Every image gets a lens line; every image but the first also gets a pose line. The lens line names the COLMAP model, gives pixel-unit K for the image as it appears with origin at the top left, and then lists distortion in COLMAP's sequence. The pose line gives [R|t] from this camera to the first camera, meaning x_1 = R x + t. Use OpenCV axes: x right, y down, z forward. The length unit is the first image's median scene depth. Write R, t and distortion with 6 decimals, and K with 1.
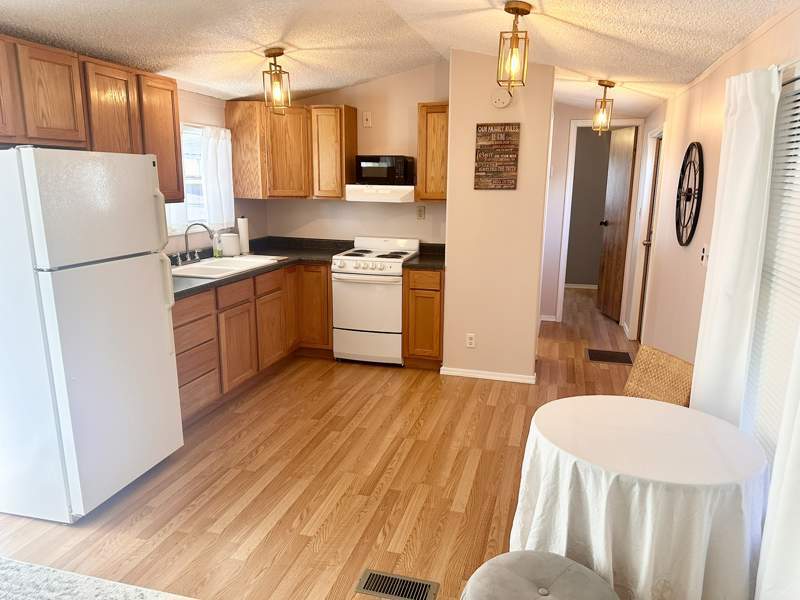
lens RADIAL K [[557.5, 0, 397.5], [0, 557.5, 299.8], [0, 0, 1]] dist [0.108420, -0.128206]
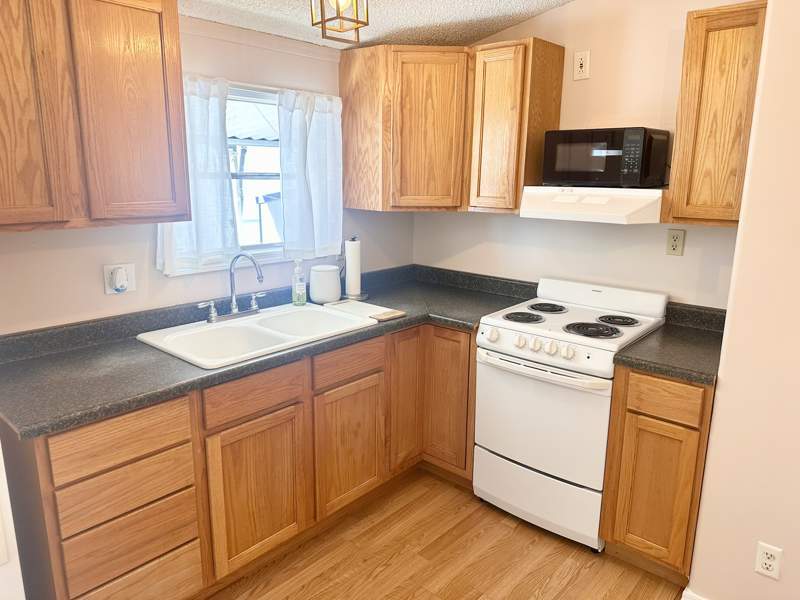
lens RADIAL K [[557.5, 0, 397.5], [0, 557.5, 299.8], [0, 0, 1]] dist [0.108420, -0.128206]
pose [[0.901709, 0.092712, -0.422286, 0.039341], [-0.089238, 0.995616, 0.028034, -0.103457], [0.423033, 0.012405, 0.906029, 0.467493]]
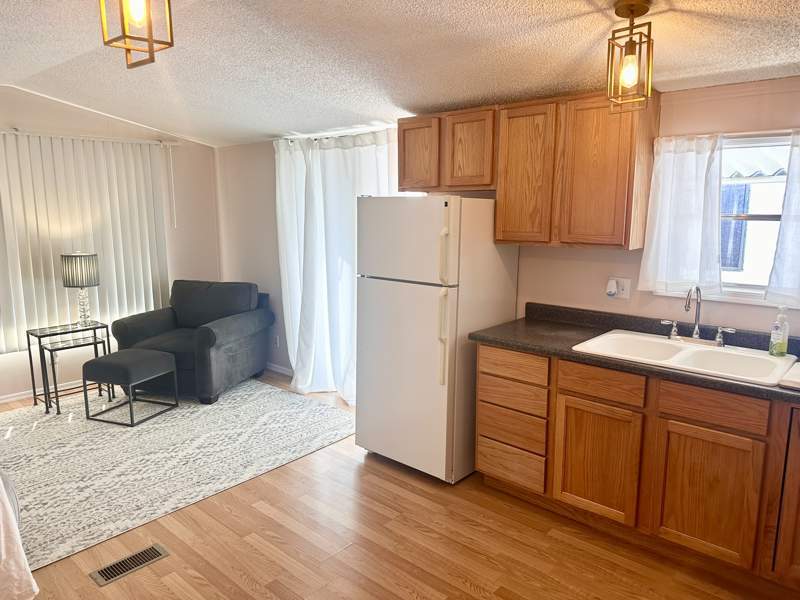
lens RADIAL K [[557.5, 0, 397.5], [0, 557.5, 299.8], [0, 0, 1]] dist [0.108420, -0.128206]
pose [[-0.428130, 0.140562, -0.892719, 0.342412], [-0.196983, 0.949563, 0.243981, -0.186529], [0.881988, 0.280306, -0.378848, 0.831353]]
